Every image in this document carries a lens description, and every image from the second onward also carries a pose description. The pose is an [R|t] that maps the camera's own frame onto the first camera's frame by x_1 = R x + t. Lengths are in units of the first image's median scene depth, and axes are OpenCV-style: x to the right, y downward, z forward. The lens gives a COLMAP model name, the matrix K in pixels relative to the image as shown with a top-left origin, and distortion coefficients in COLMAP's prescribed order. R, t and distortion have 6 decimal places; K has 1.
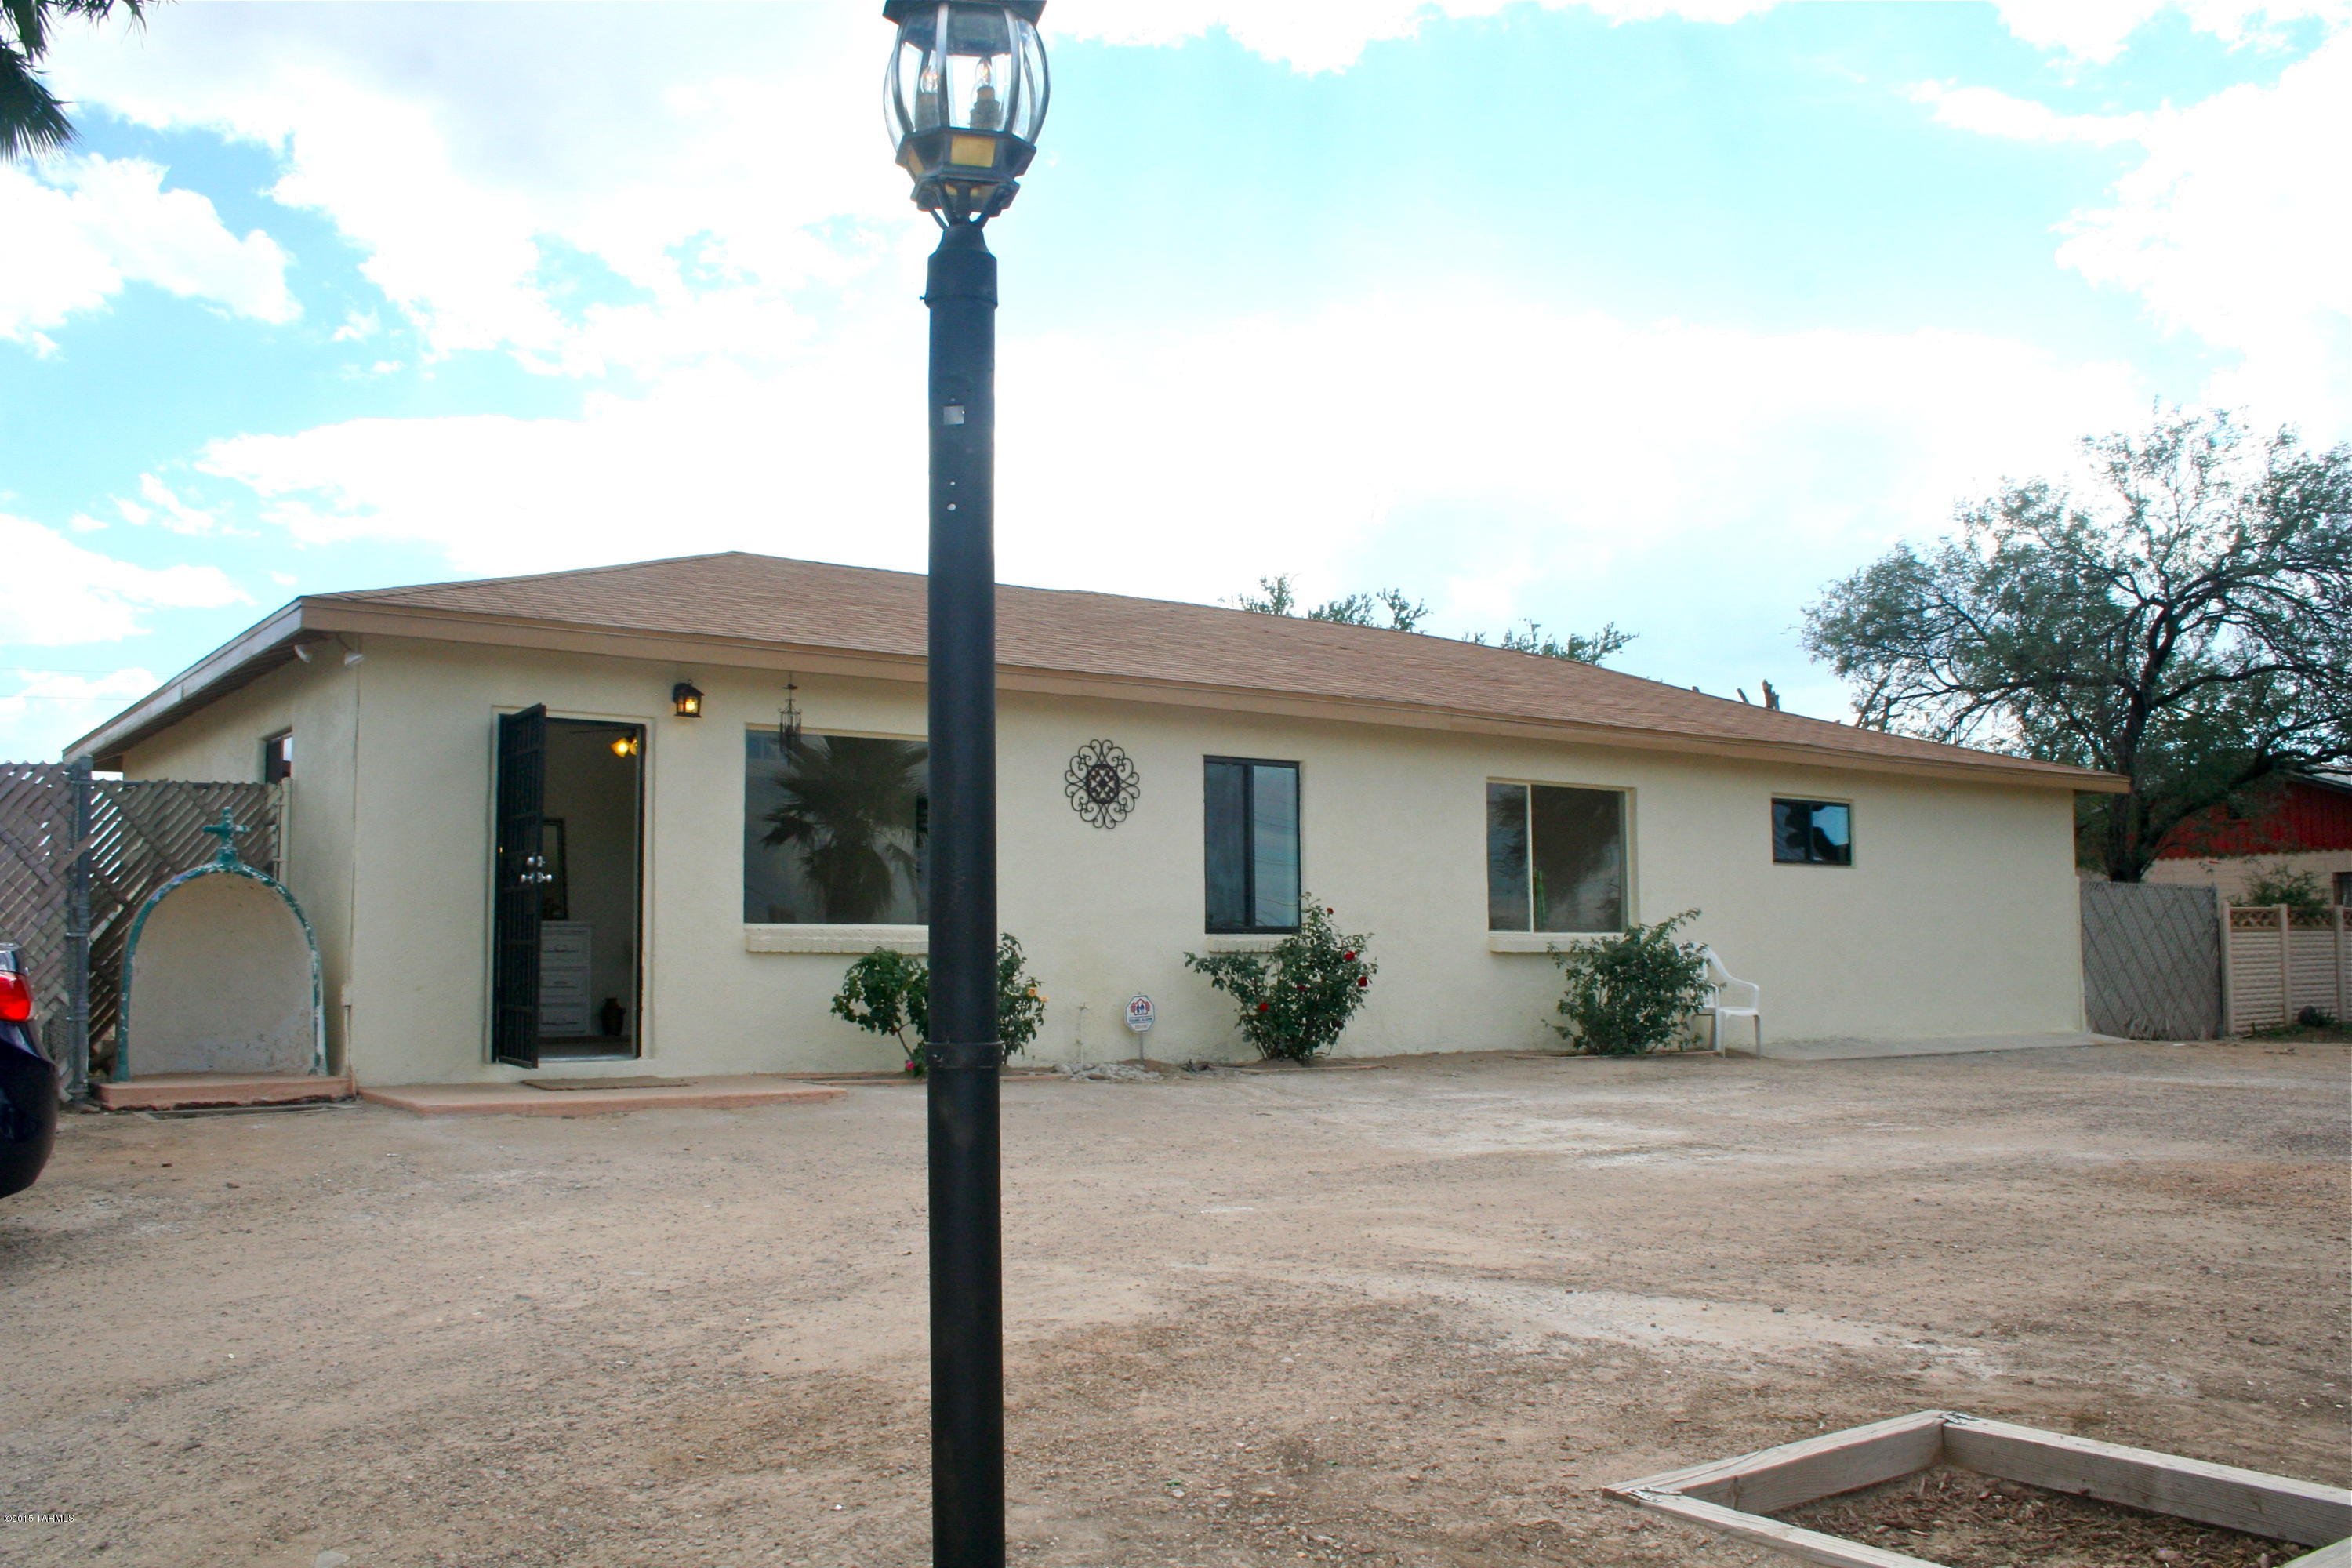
lens RADIAL K [[1956.3, 0, 1176.0], [0, 1956.3, 784.0], [0, 0, 1]] dist [-0.094075, 0.007788]
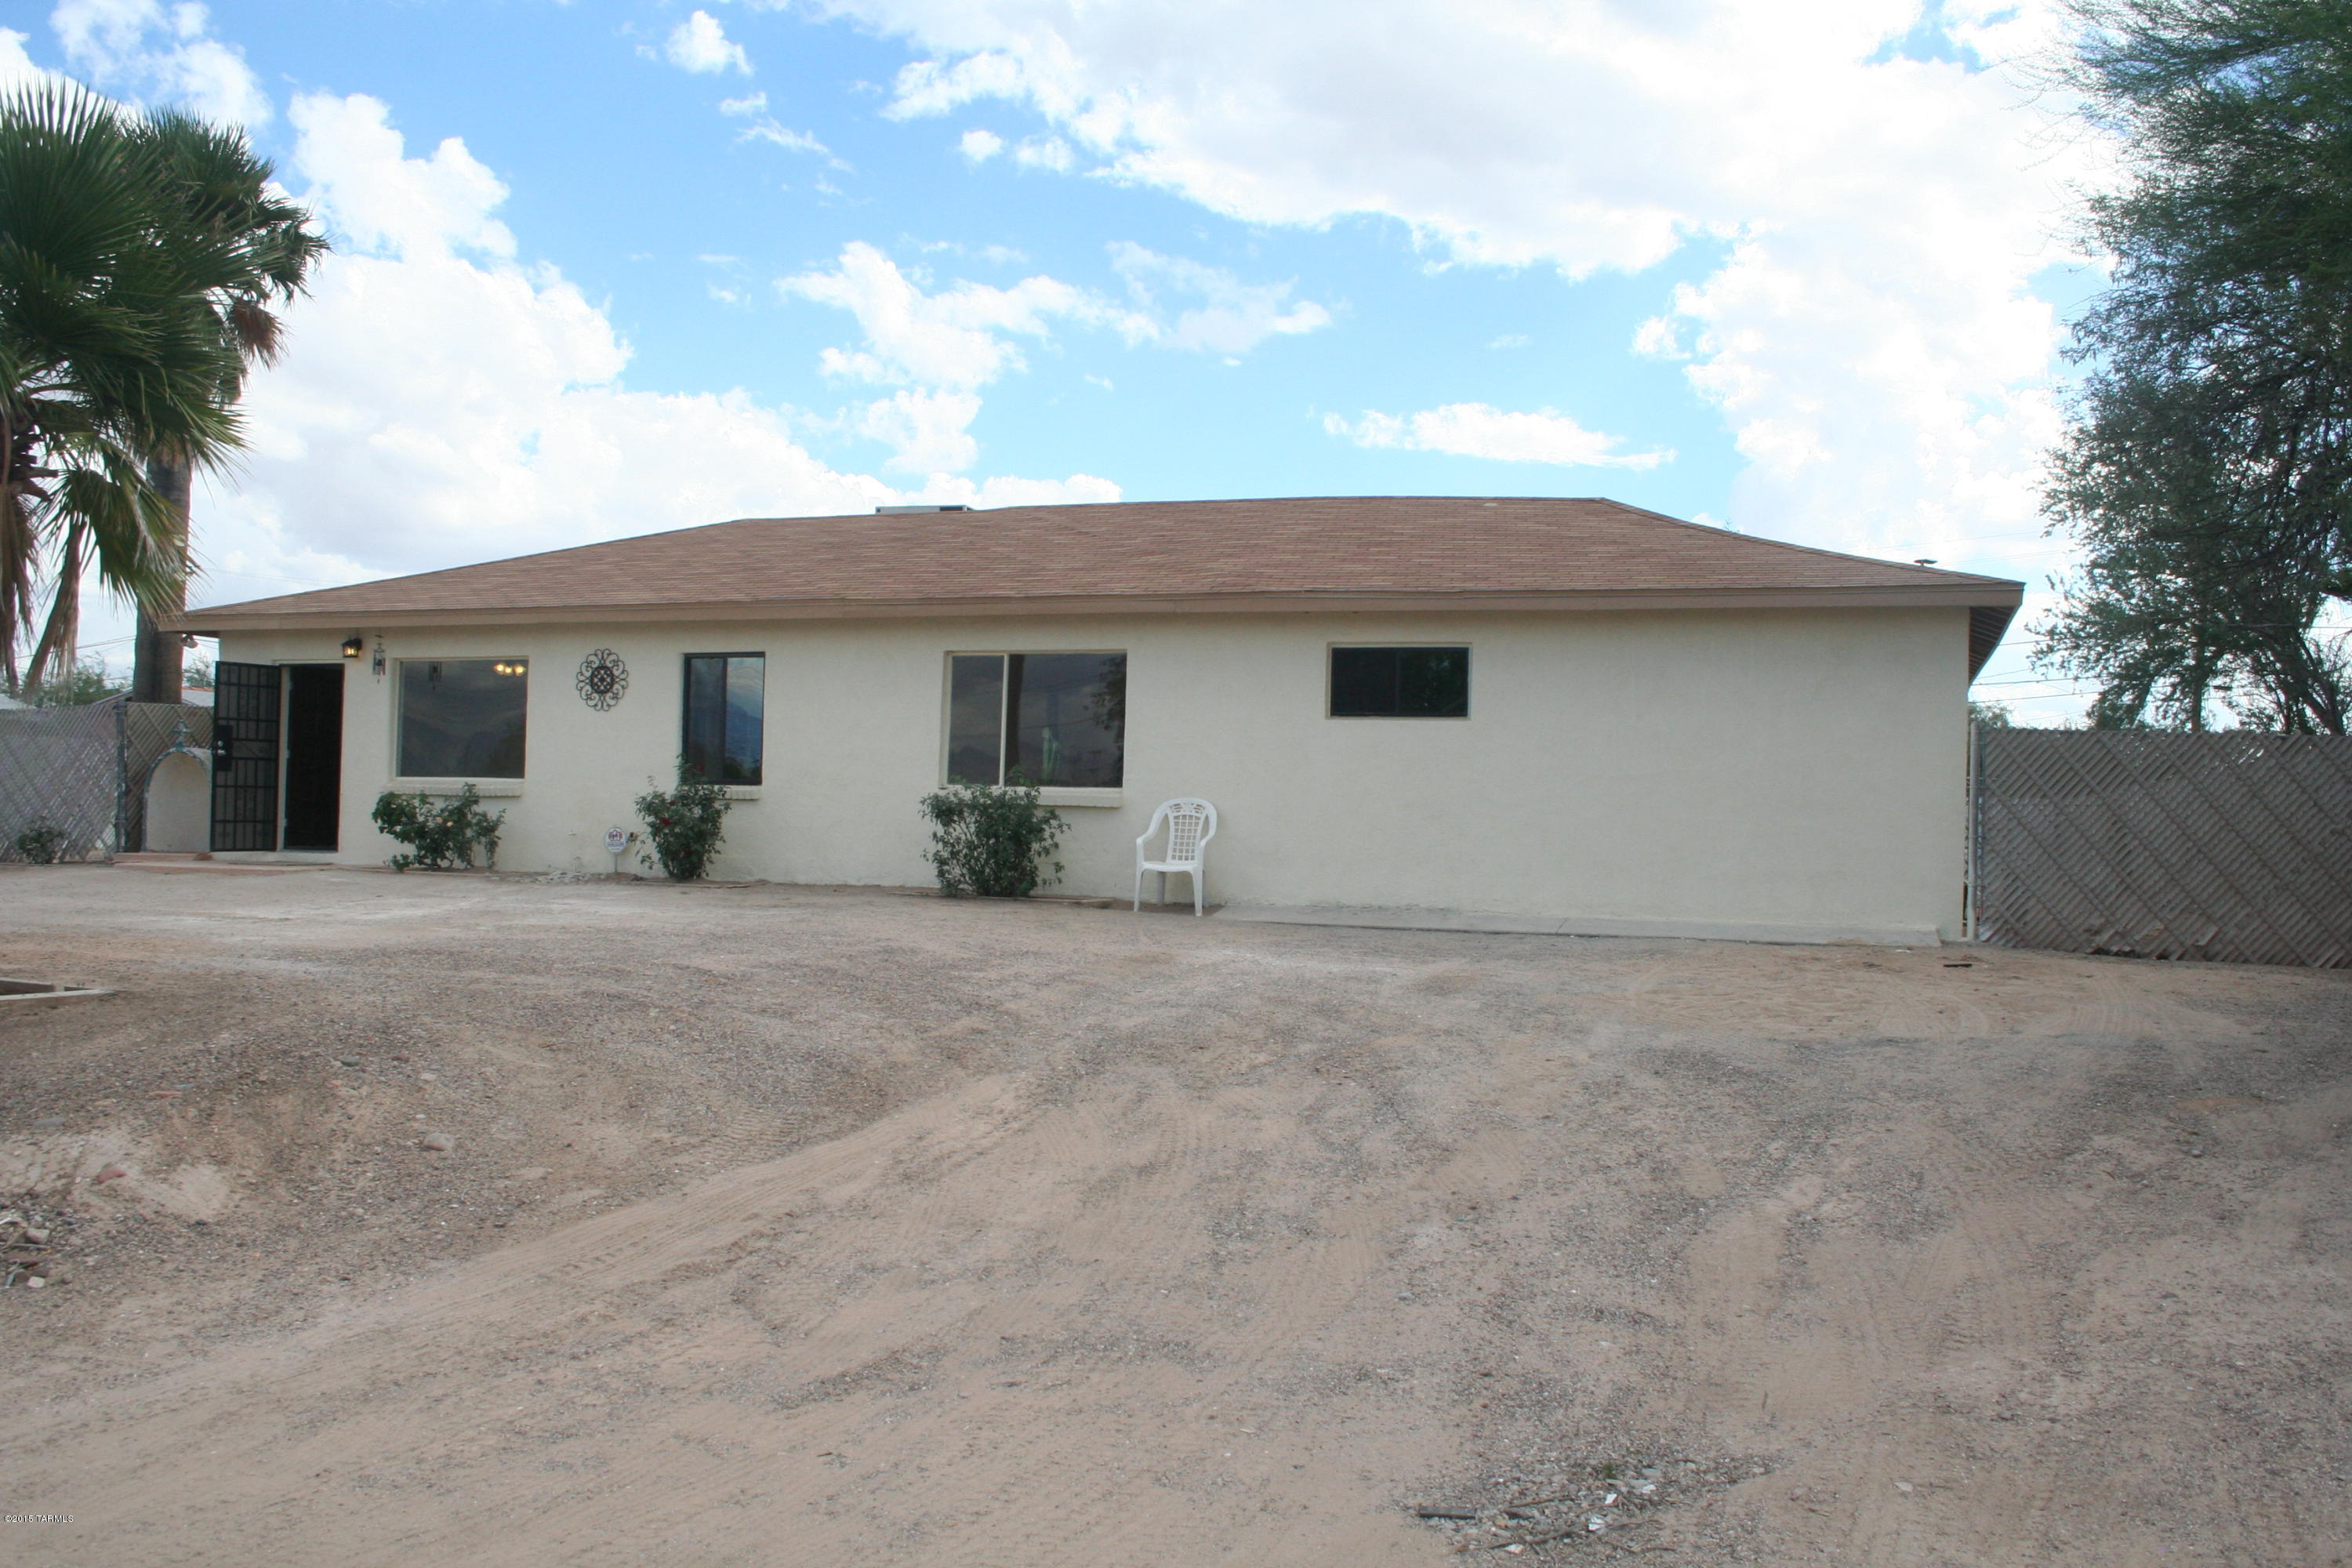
lens RADIAL K [[1956.3, 0, 1176.0], [0, 1956.3, 784.0], [0, 0, 1]] dist [-0.094075, 0.007788]
pose [[0.605314, -0.001610, -0.795985, 1.339122], [0.051177, 0.998008, 0.036900, 0.044838], [0.794340, -0.063072, 0.604190, 0.467342]]
